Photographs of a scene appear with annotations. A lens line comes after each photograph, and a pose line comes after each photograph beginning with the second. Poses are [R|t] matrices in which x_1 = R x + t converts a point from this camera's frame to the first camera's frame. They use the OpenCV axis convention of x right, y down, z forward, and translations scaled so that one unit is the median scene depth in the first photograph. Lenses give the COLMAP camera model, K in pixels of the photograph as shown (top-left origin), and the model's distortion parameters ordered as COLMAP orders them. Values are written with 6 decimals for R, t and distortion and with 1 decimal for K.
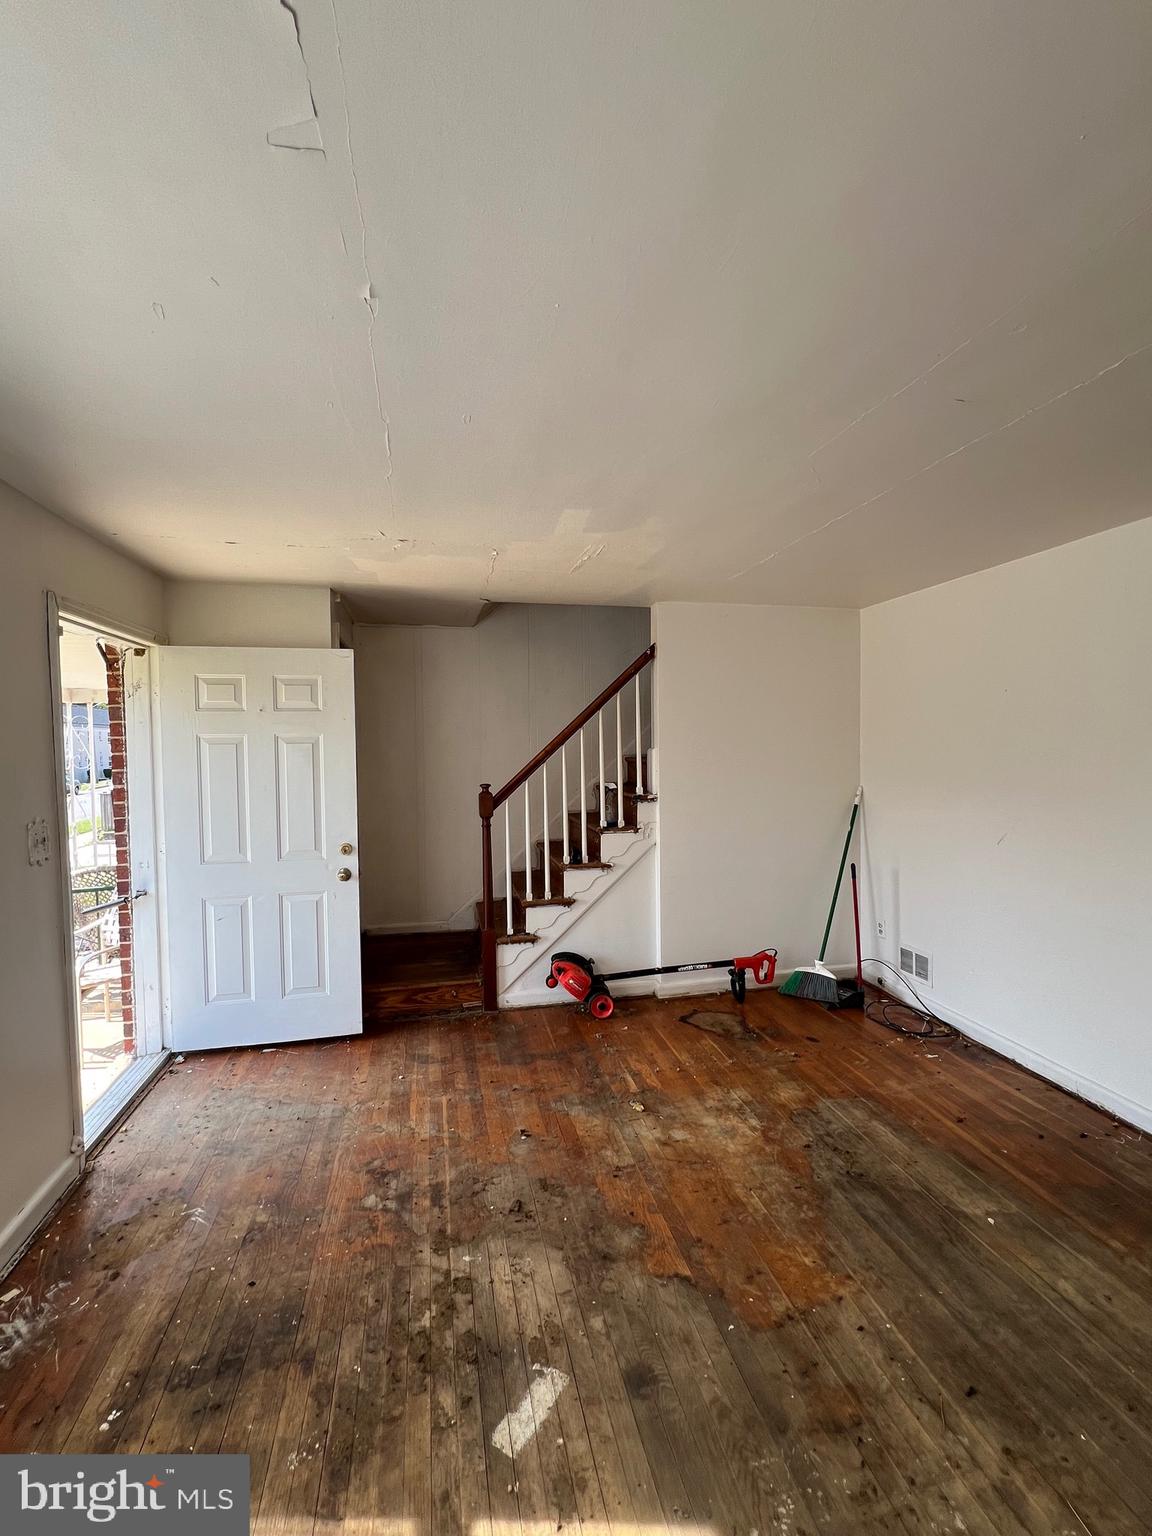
lens RADIAL K [[674.4, 0, 576.0], [0, 674.4, 768.0], [0, 0, 1]] dist [0.001051, 0.000329]
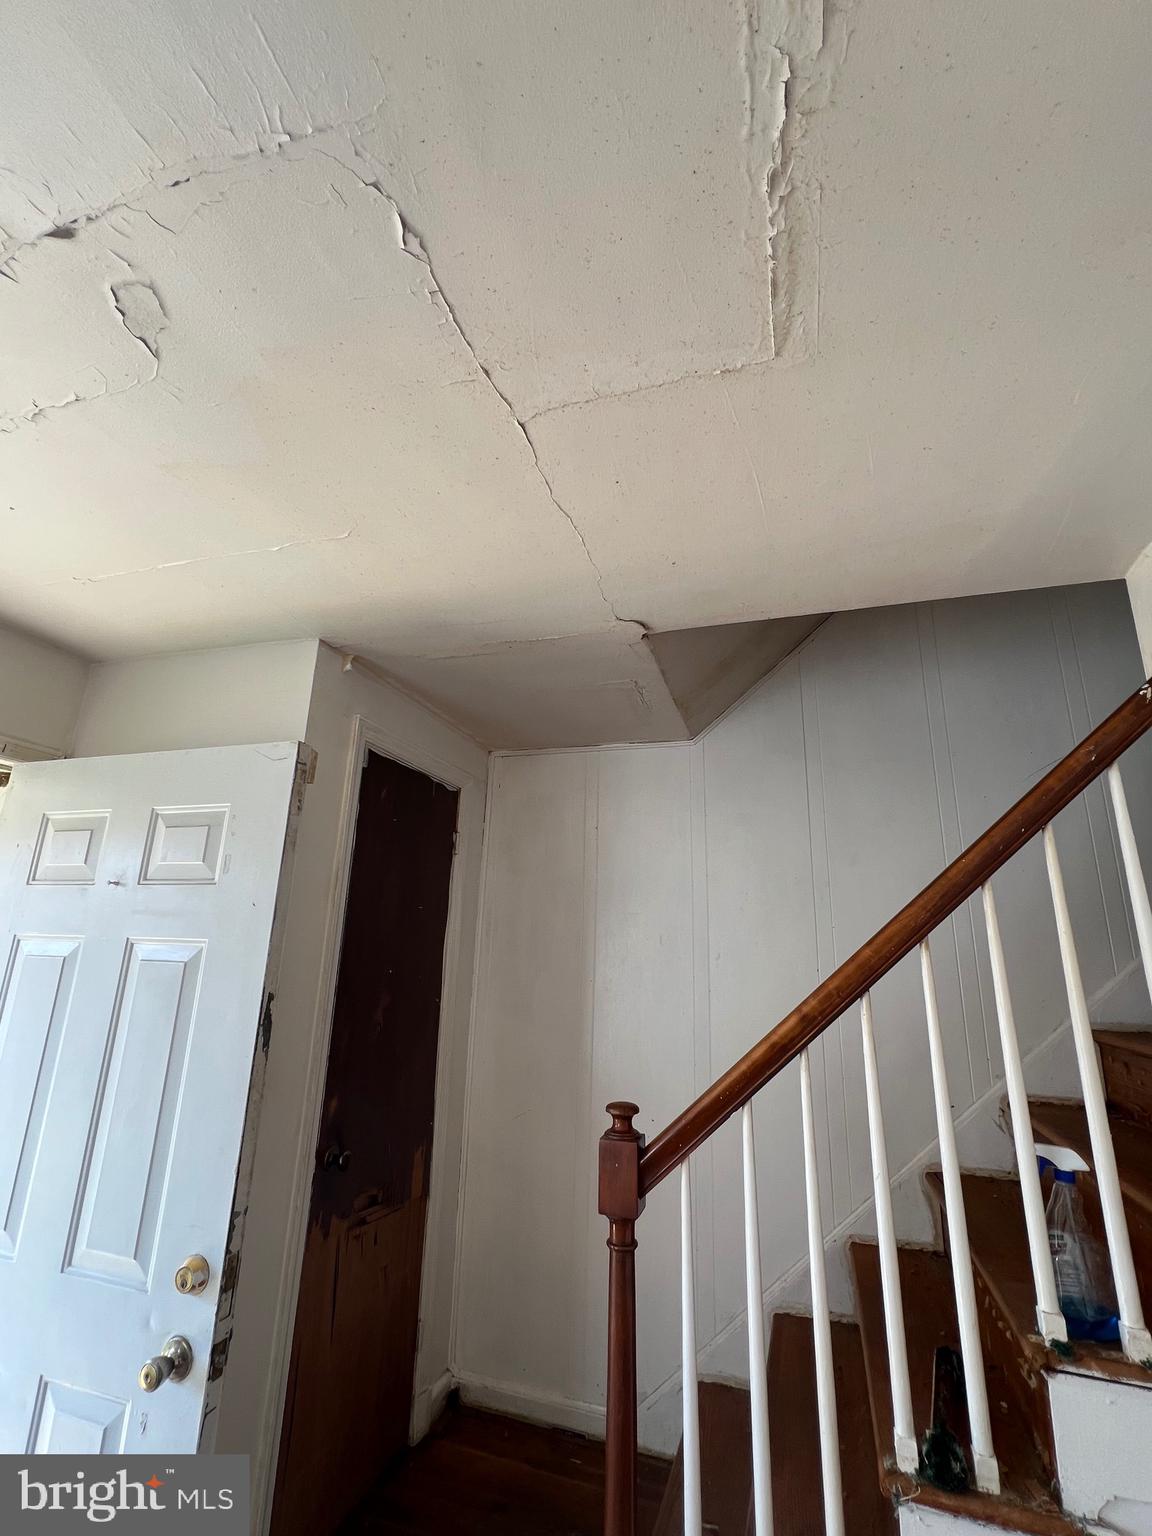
lens RADIAL K [[674.4, 0, 576.0], [0, 674.4, 768.0], [0, 0, 1]] dist [0.001051, 0.000329]
pose [[0.866600, -0.096004, -0.489681, 0.030614], [-0.058575, 0.954963, -0.290886, -0.038361], [0.495553, 0.280765, 0.821948, 0.650678]]
